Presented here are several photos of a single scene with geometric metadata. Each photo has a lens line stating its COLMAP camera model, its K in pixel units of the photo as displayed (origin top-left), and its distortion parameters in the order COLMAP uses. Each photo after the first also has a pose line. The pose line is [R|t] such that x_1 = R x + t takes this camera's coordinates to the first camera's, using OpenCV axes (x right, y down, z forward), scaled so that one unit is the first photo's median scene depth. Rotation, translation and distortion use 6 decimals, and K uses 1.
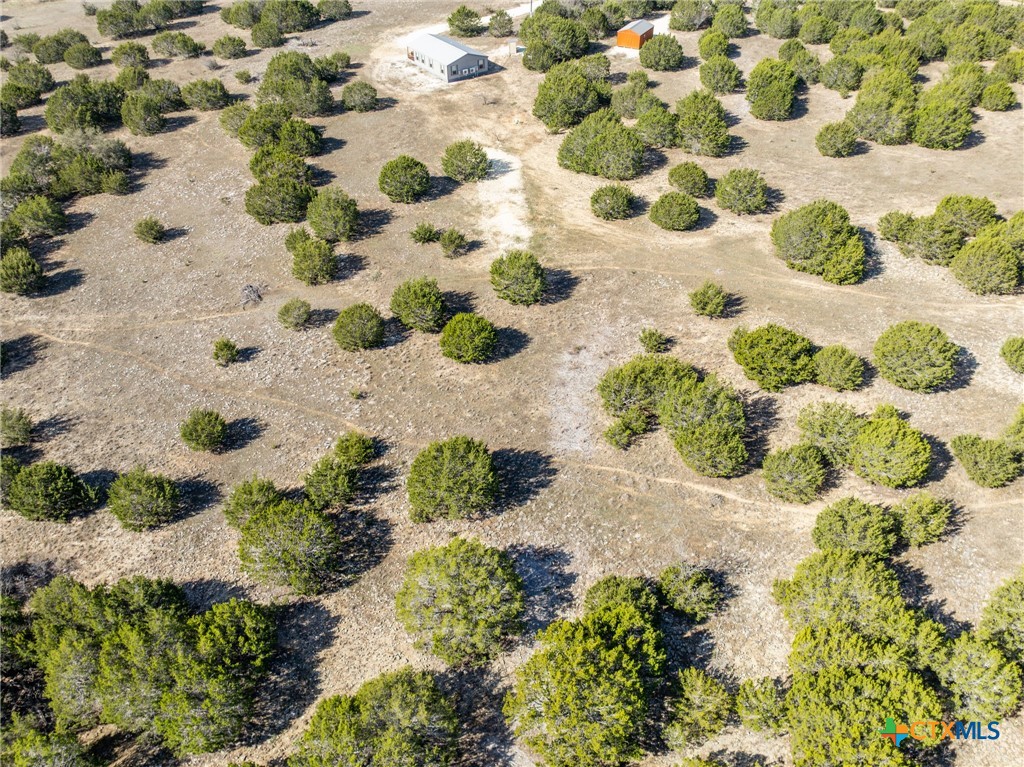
lens RADIAL K [[727.5, 0, 511.0], [0, 727.5, 382.5], [0, 0, 1]] dist [-0.036191, 0.023576]
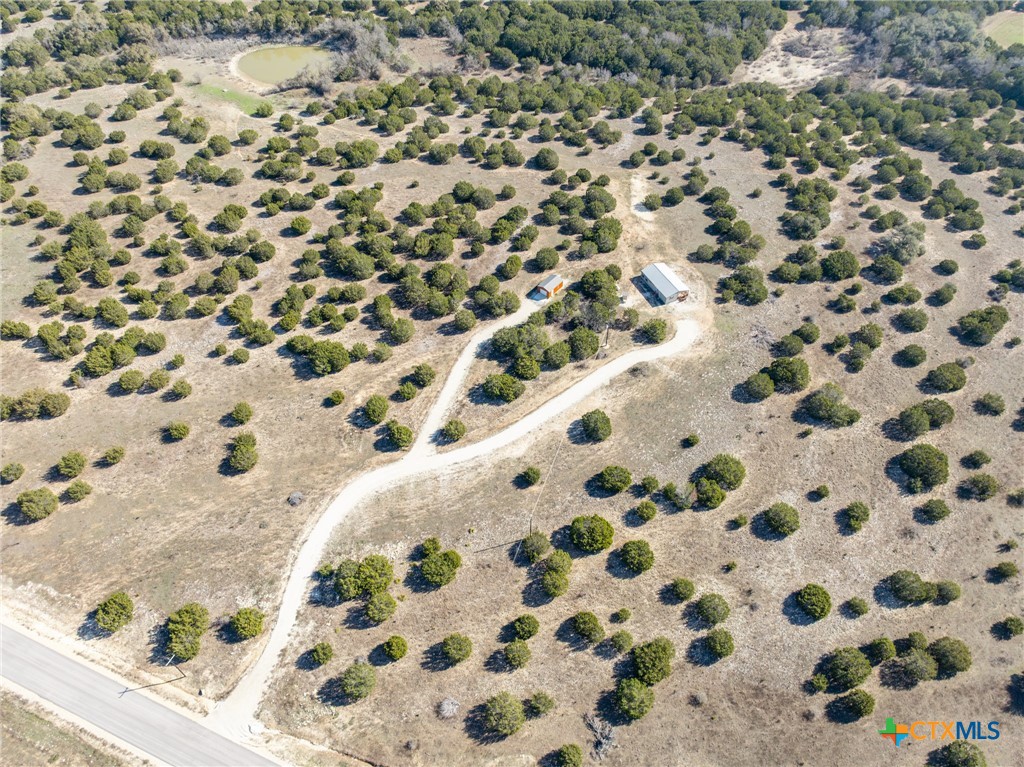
lens RADIAL K [[727.5, 0, 511.5], [0, 727.5, 382.3], [0, 0, 1]] dist [-0.036191, 0.023576]
pose [[-0.985138, -0.123167, 0.119724, 0.060139], [0.117846, 0.022448, 0.992778, -3.653104], [-0.124965, 0.992132, -0.007600, 2.130091]]
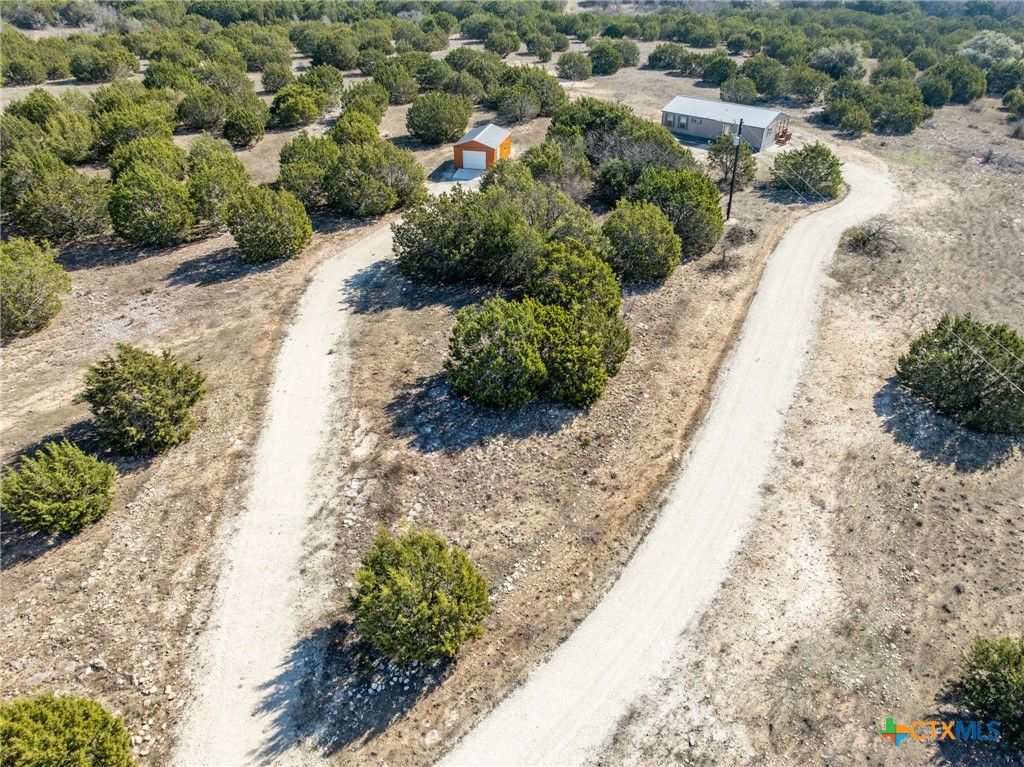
lens RADIAL K [[727.5, 0, 514.6], [0, 727.5, 385.7], [0, 0, 1]] dist [-0.036191, 0.023576]
pose [[-0.963351, 0.149996, -0.222388, 0.527475], [-0.172715, 0.287492, 0.942082, -1.692215], [0.205244, 0.945965, -0.251049, 2.289781]]
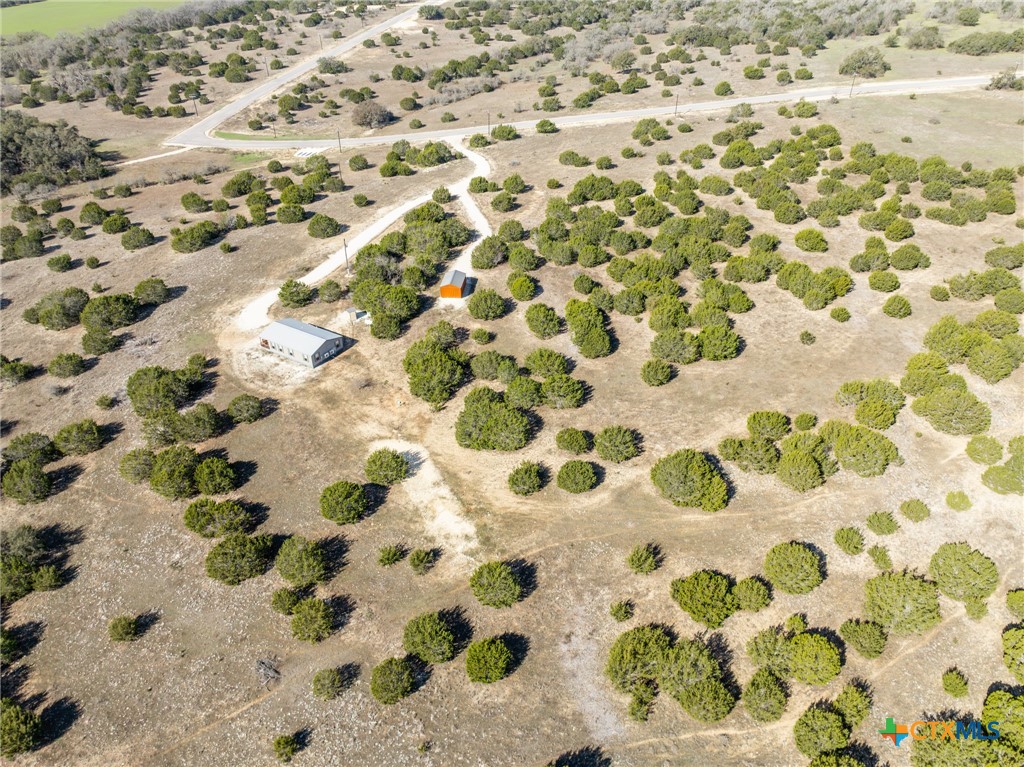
lens RADIAL K [[727.5, 0, 512.2], [0, 727.5, 384.6], [0, 0, 1]] dist [-0.036191, 0.023576]
pose [[0.918976, -0.224460, 0.324193, -0.274002], [0.264031, 0.960926, -0.083124, -0.346716], [-0.292868, 0.161986, 0.942332, -0.197248]]
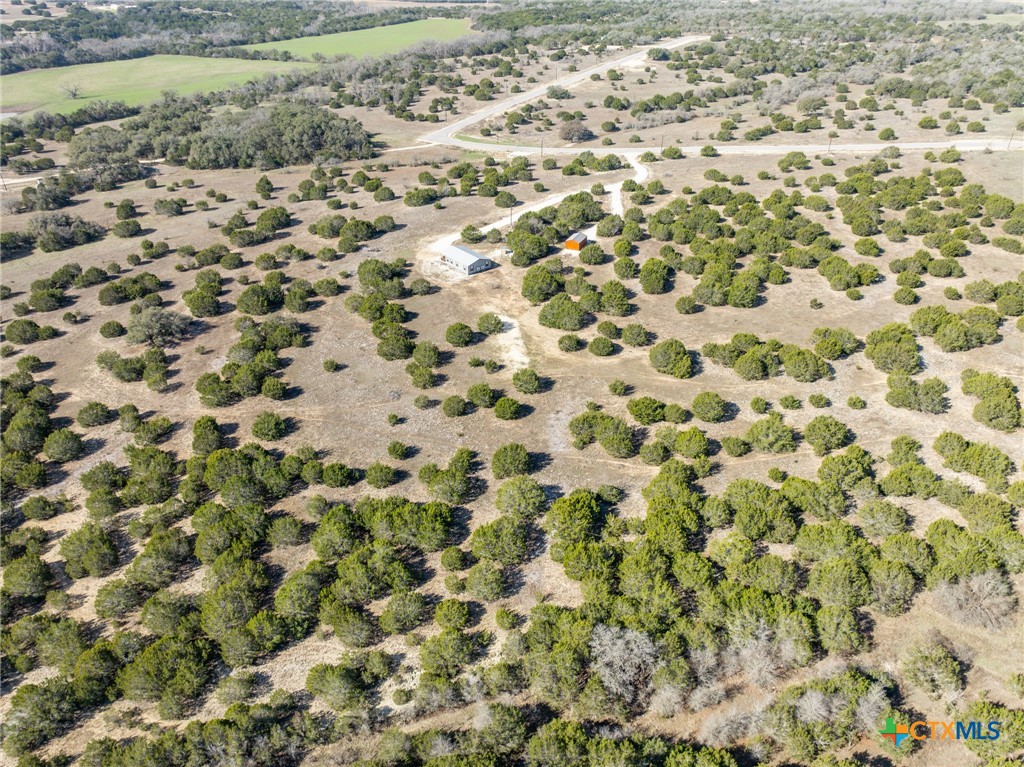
lens RADIAL K [[727.5, 0, 509.1], [0, 727.5, 384.0], [0, 0, 1]] dist [-0.036191, 0.023576]
pose [[0.997833, -0.038558, 0.053325, -0.146297], [0.047190, 0.984055, -0.171493, 0.211384], [-0.045863, 0.173637, 0.983741, -1.009453]]
